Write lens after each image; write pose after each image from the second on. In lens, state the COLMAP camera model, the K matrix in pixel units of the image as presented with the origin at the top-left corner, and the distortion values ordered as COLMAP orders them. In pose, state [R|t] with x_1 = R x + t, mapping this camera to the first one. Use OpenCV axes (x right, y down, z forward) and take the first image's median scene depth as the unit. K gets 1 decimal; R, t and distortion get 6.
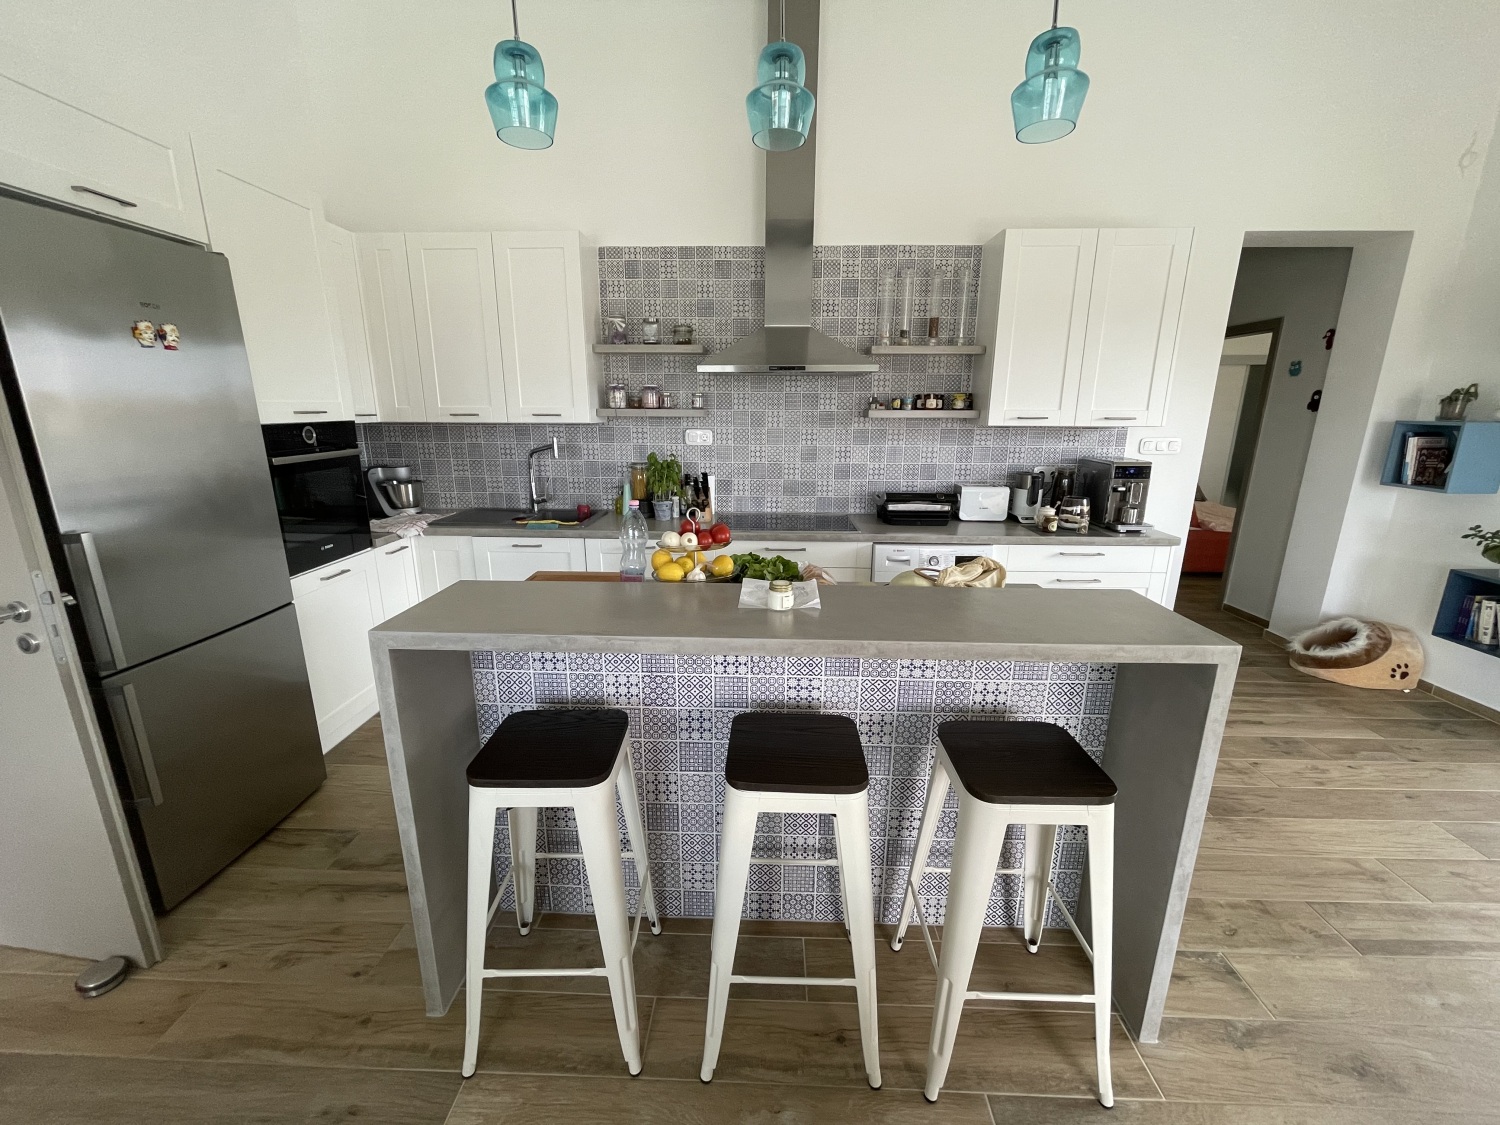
lens RADIAL K [[601.7, 0, 753.0], [0, 601.7, 559.2], [0, 0, 1]] dist [0.006792, -0.003437]
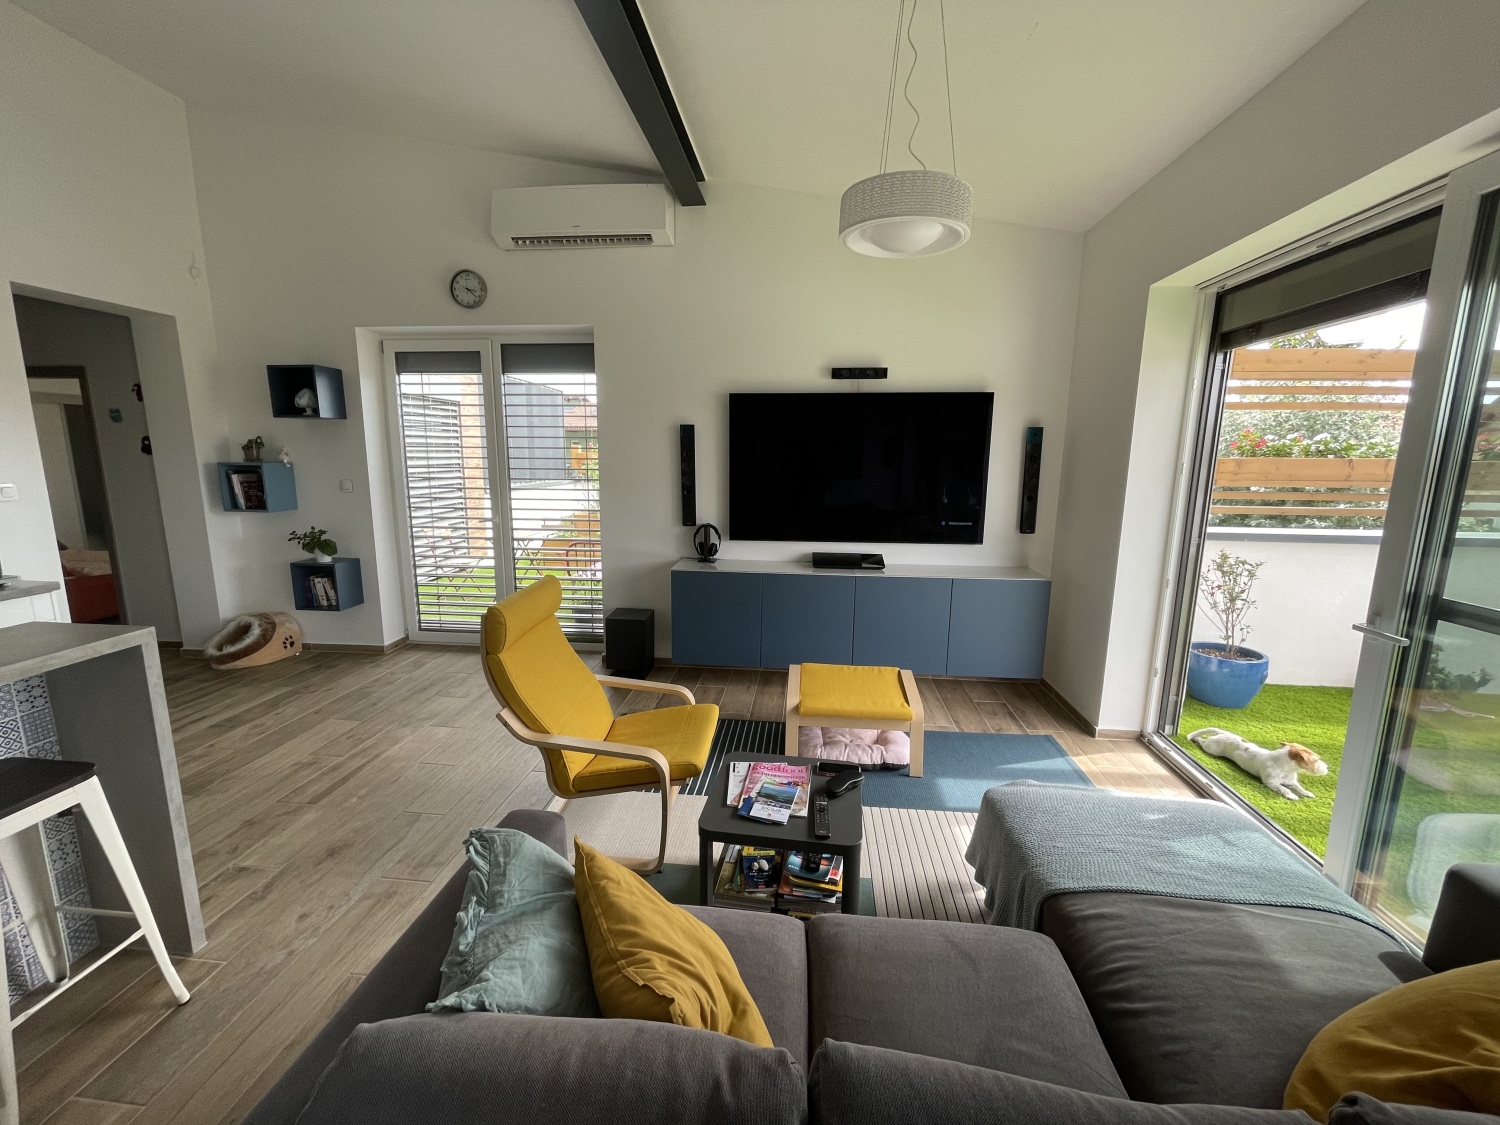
lens RADIAL K [[601.7, 0, 750.6], [0, 601.7, 566.0], [0, 0, 1]] dist [0.006792, -0.003437]
pose [[0.066845, -0.181434, 0.981129, -0.190833], [0.230549, 0.959526, 0.161732, 0.043375], [-0.970762, 0.215387, 0.105969, -0.223922]]
